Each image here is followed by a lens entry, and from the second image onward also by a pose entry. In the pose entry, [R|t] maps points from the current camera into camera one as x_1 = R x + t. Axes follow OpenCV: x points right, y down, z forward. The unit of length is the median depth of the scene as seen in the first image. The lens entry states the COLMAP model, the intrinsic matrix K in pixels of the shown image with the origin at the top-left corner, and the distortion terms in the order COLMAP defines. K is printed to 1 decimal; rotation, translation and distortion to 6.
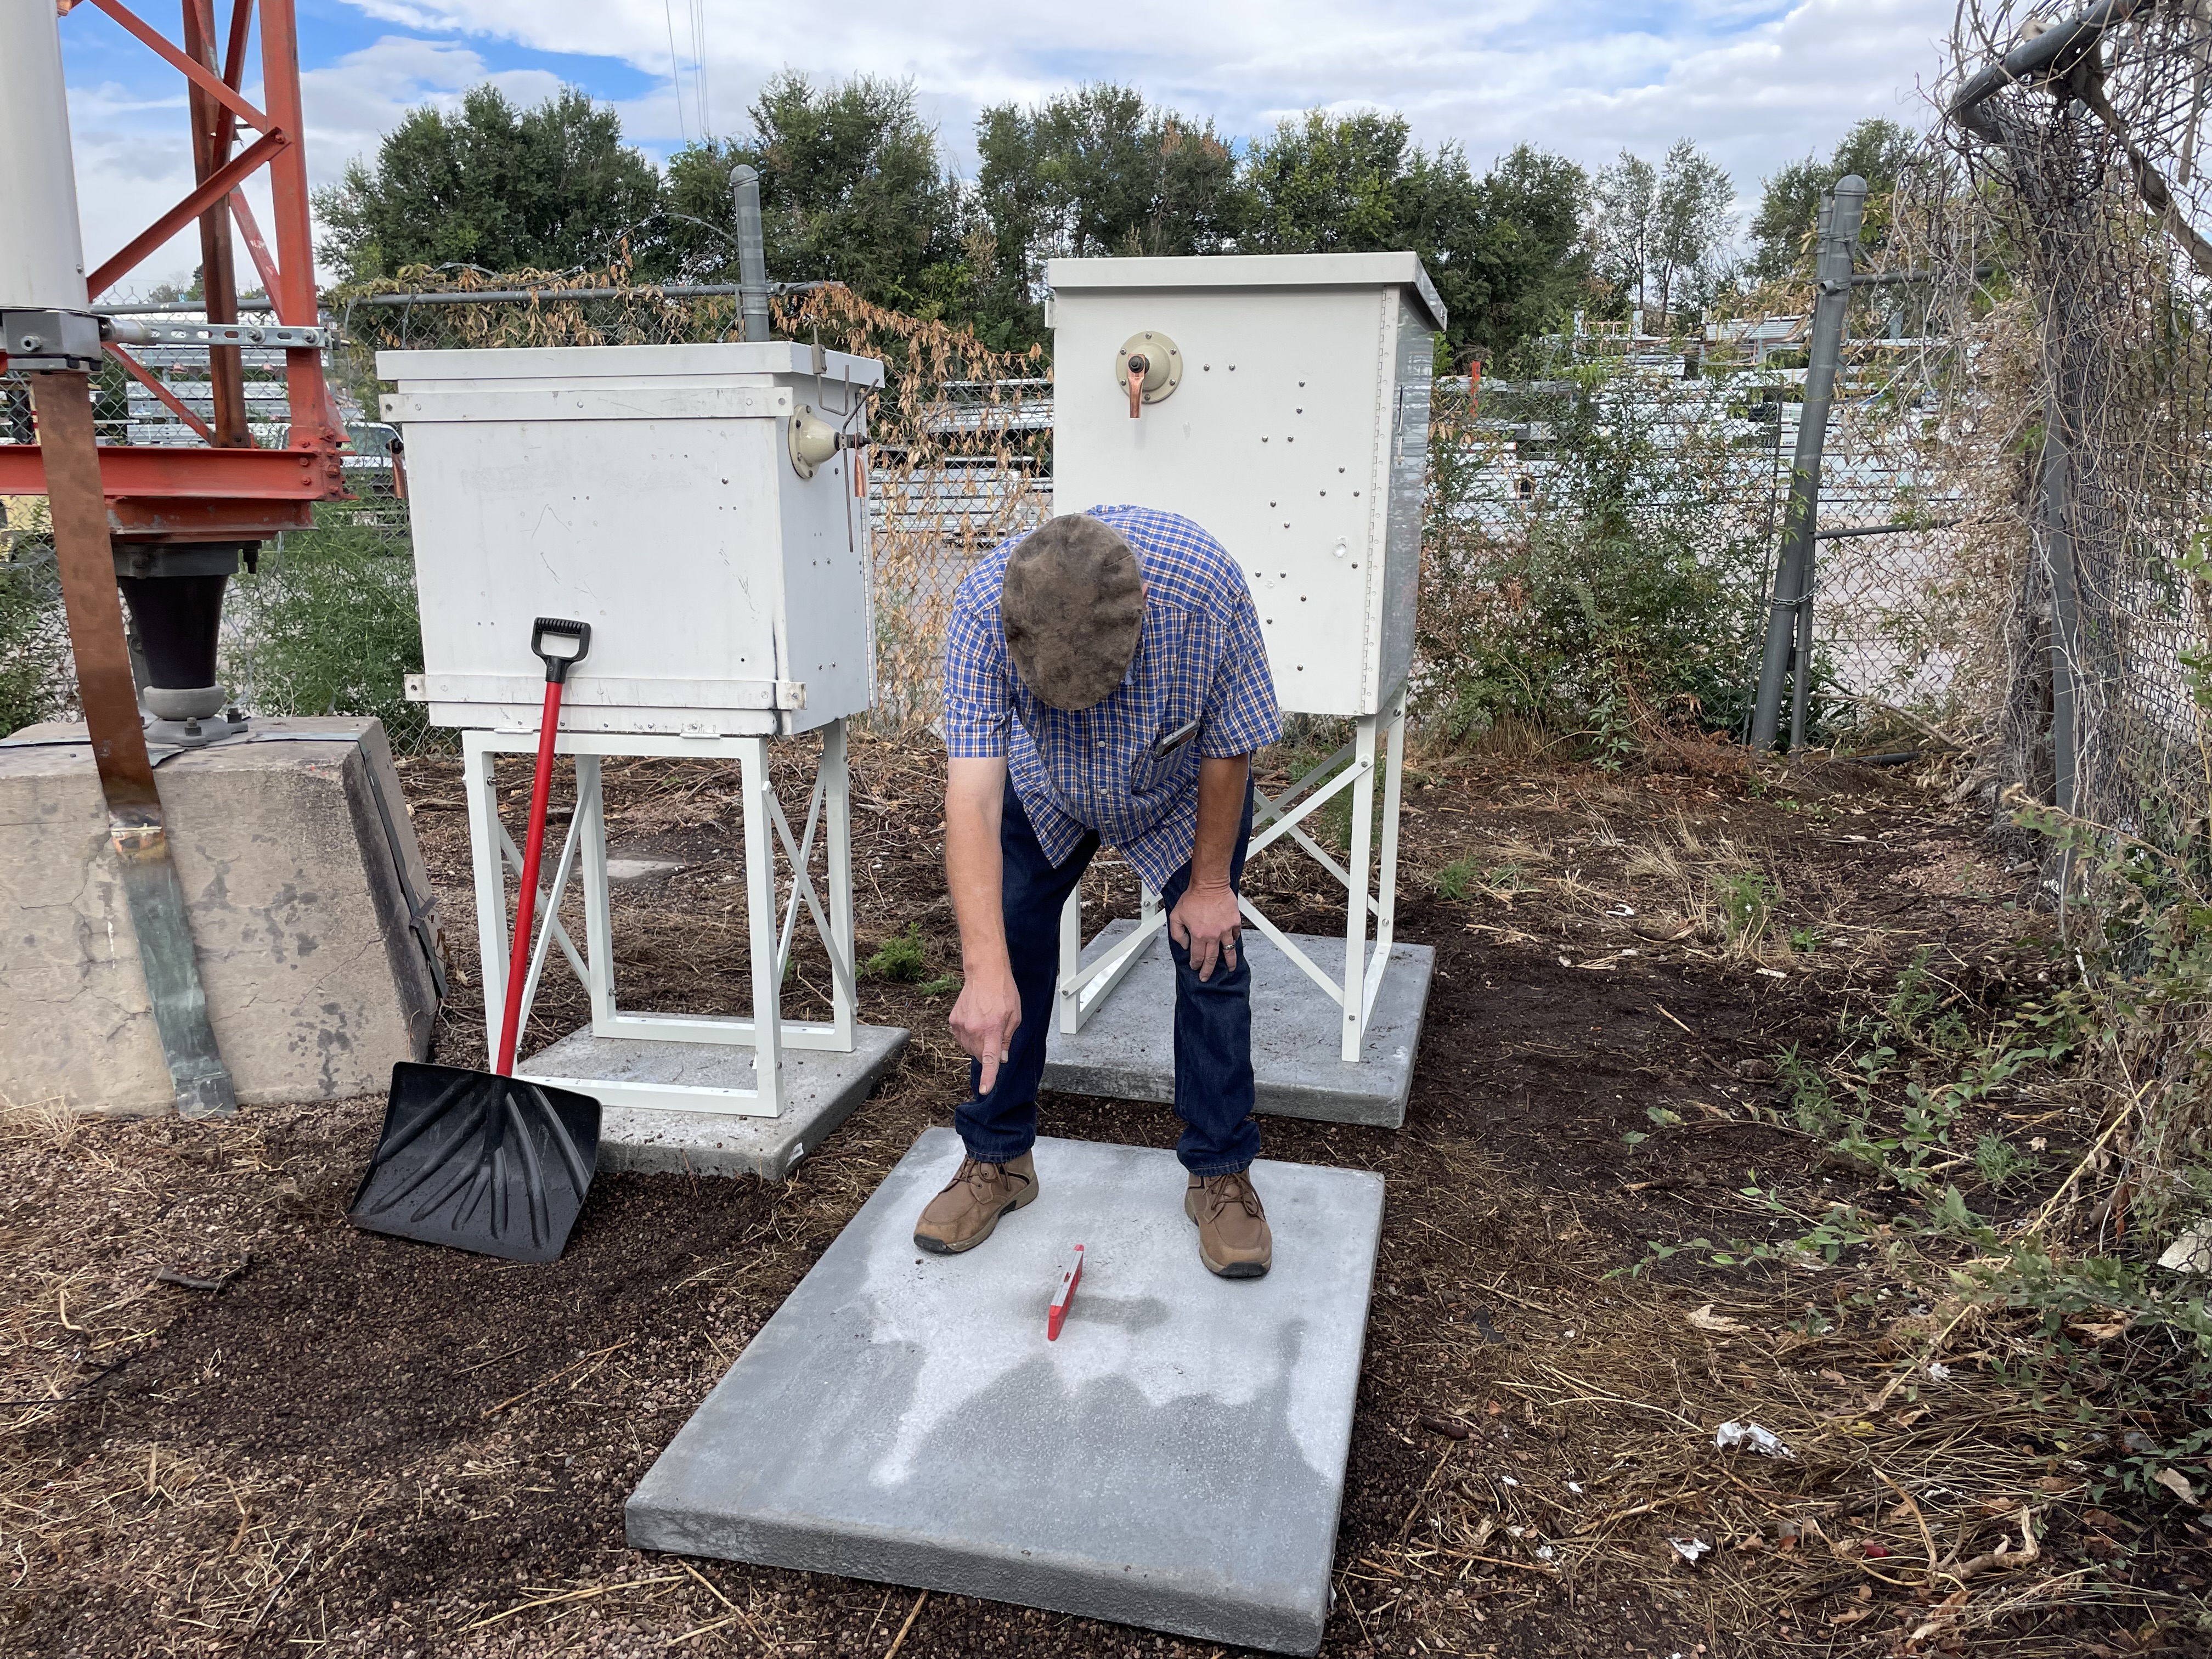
lens RADIAL K [[1635.5, 0, 1113.6], [0, 1635.5, 828.7], [0, 0, 1]] dist [0.085618, -0.108041]
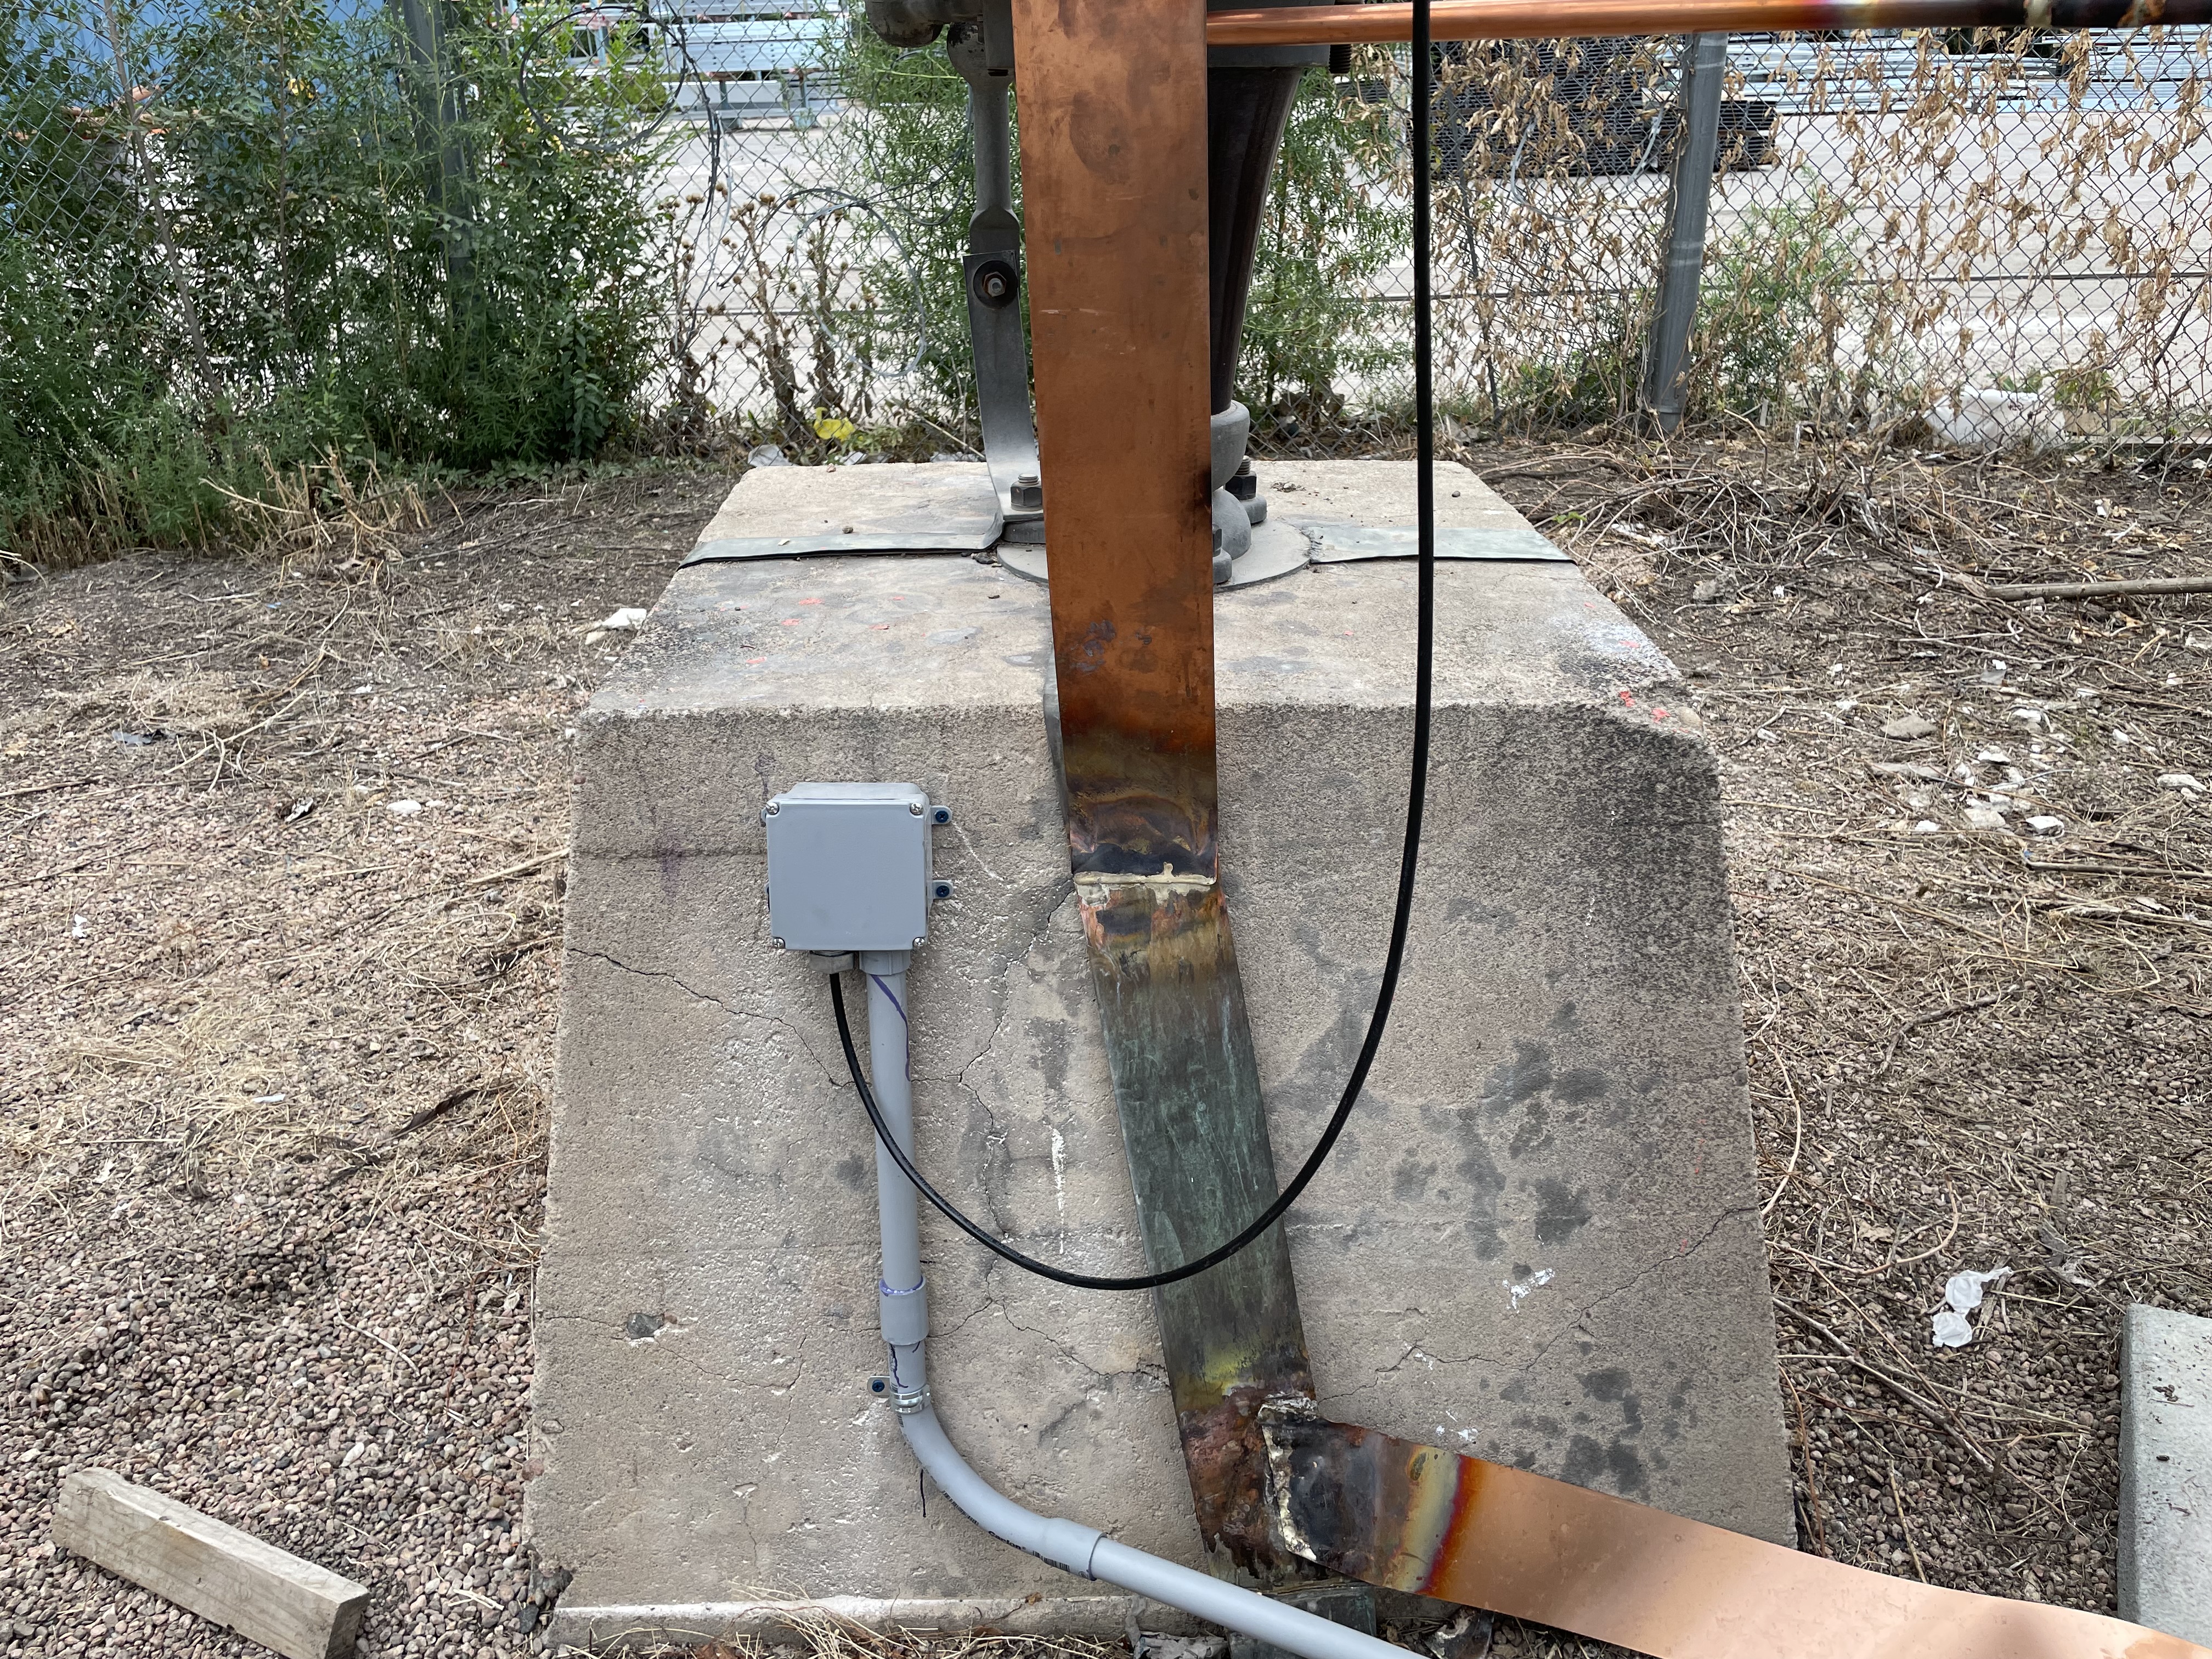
lens RADIAL K [[1649.8, 0, 1131.1], [0, 1649.8, 815.7], [0, 0, 1]] dist [0.078889, -0.118964]
pose [[0.966155, 0.087917, -0.242519, -0.255925], [-0.036316, 0.977124, 0.209546, -0.039971], [0.255394, -0.193647, 0.947246, 0.346233]]
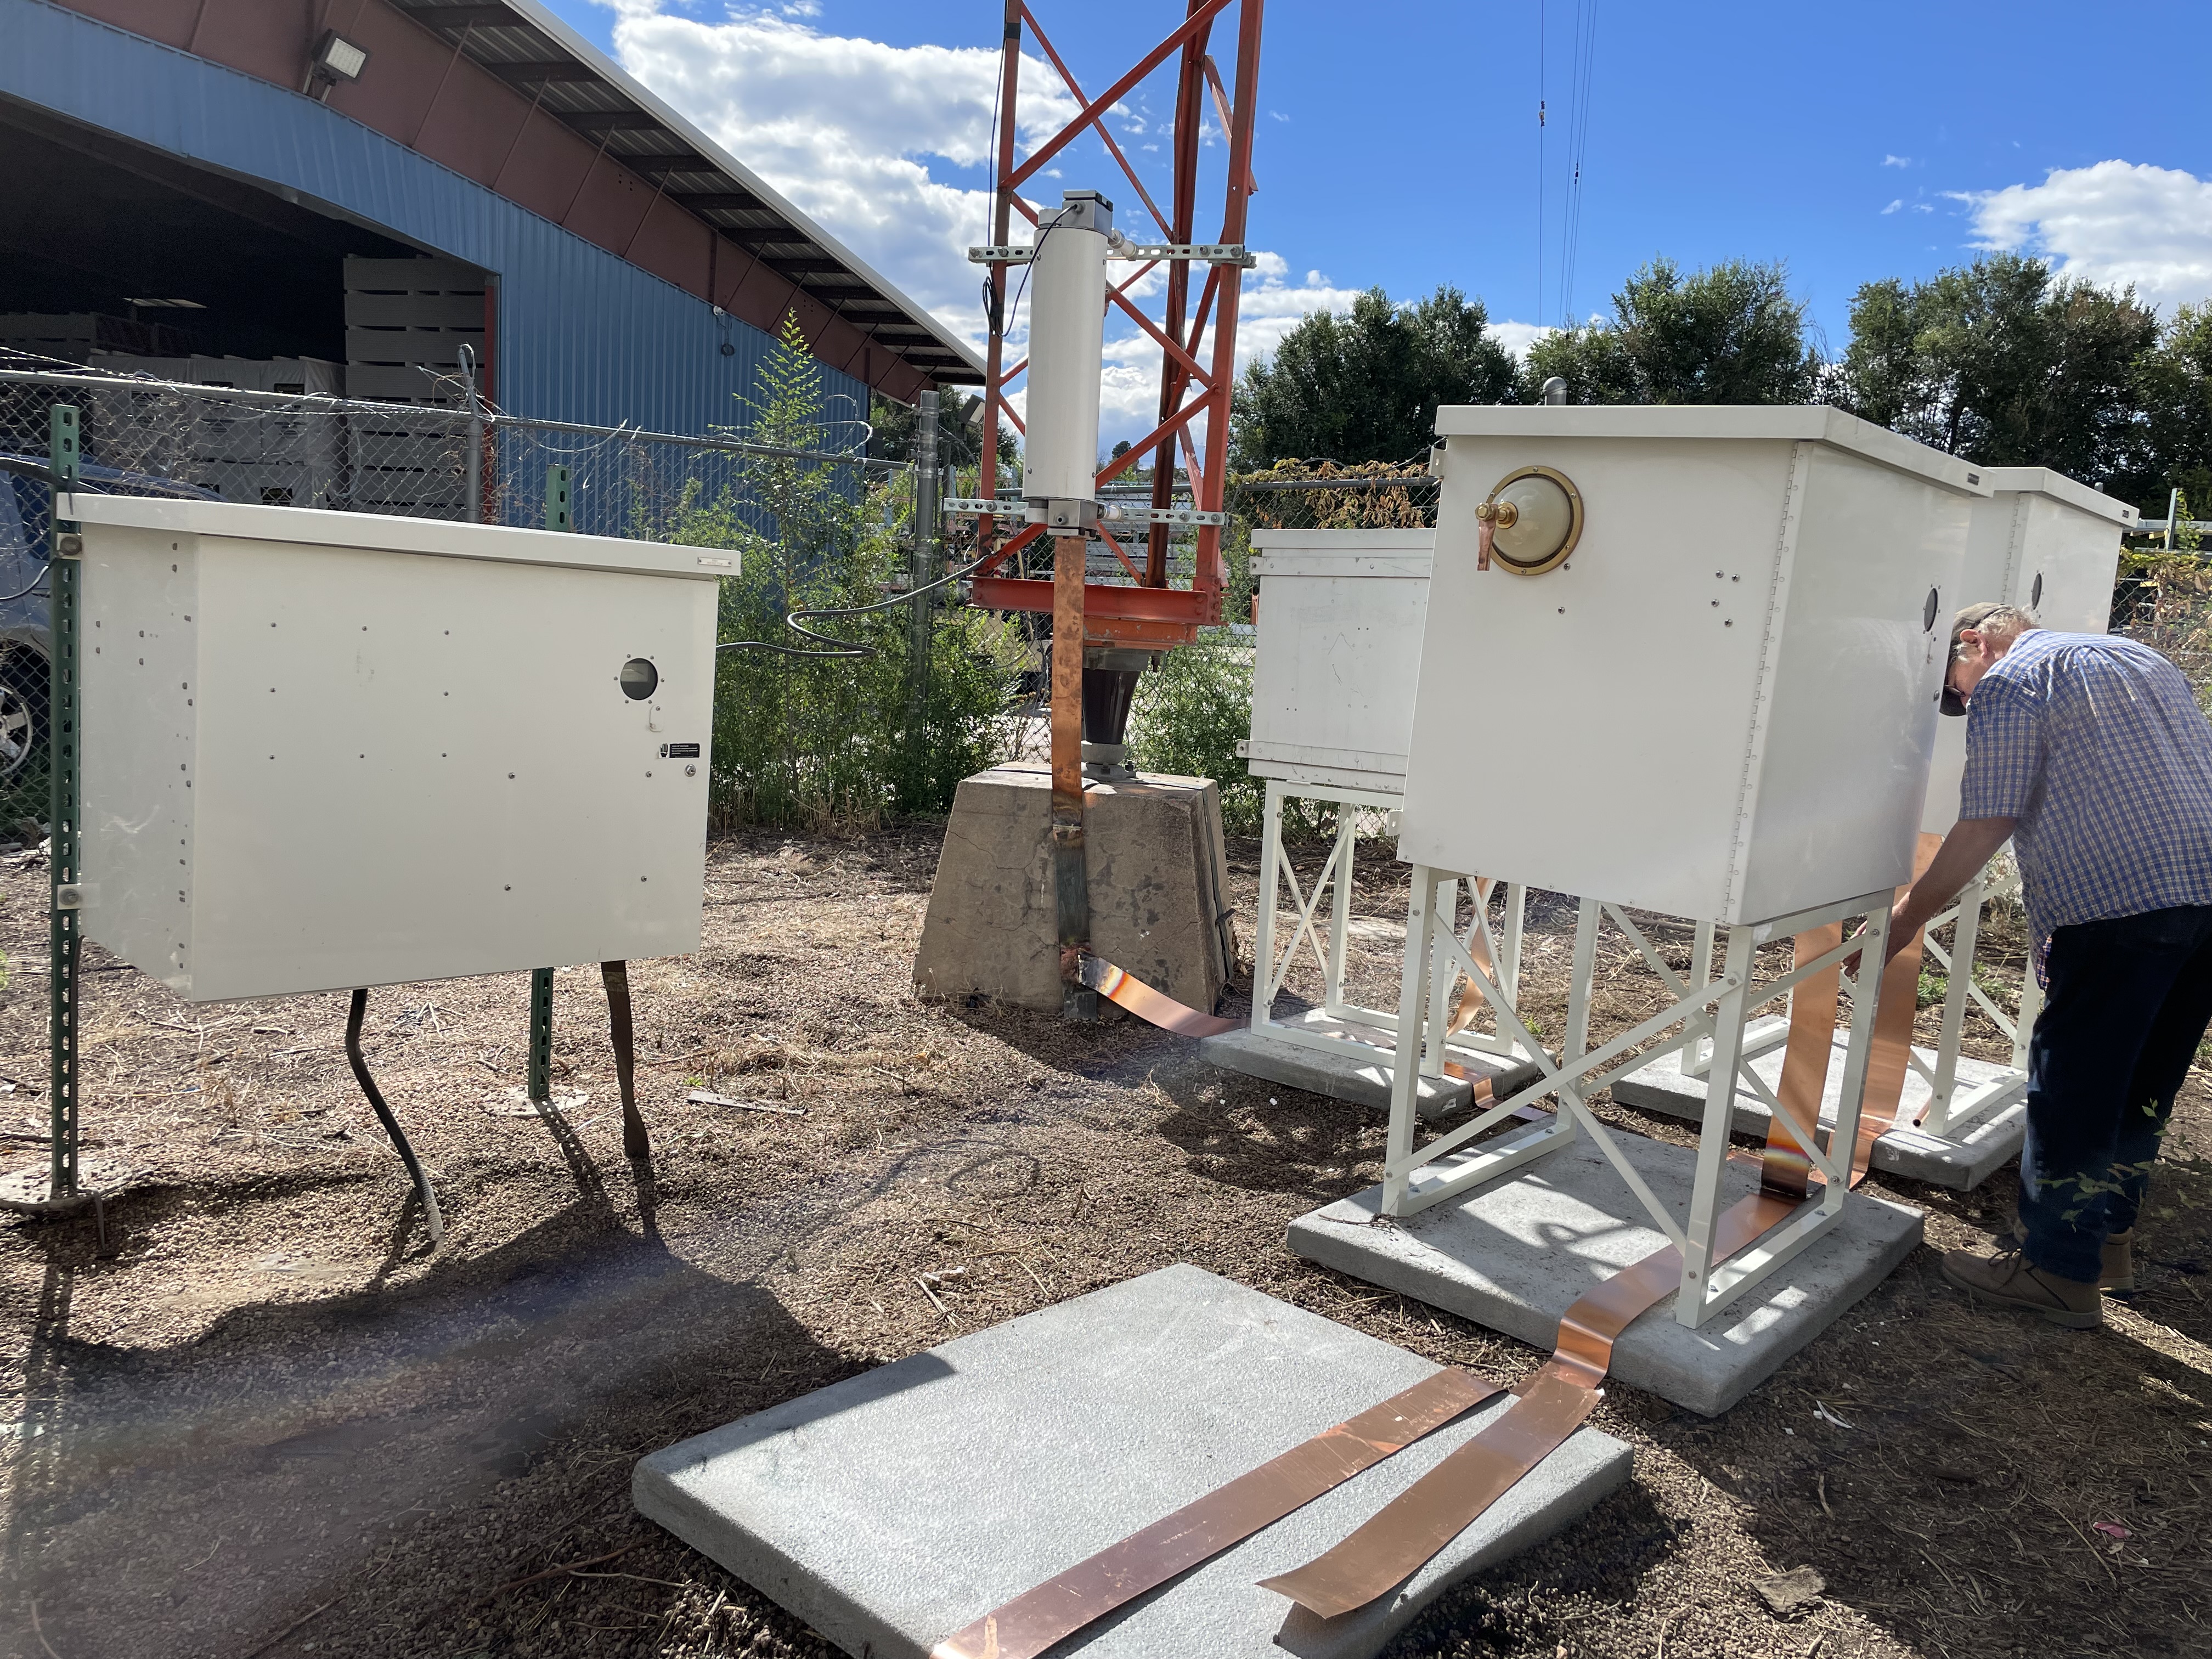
lens RADIAL K [[1635.5, 0, 1113.6], [0, 1635.5, 828.7], [0, 0, 1]] dist [0.085618, -0.108041]
pose [[0.885297, 0.110160, -0.451791, 0.070177], [-0.153196, 0.986392, -0.059680, 0.043317], [0.439068, 0.122047, 0.890126, -0.169718]]
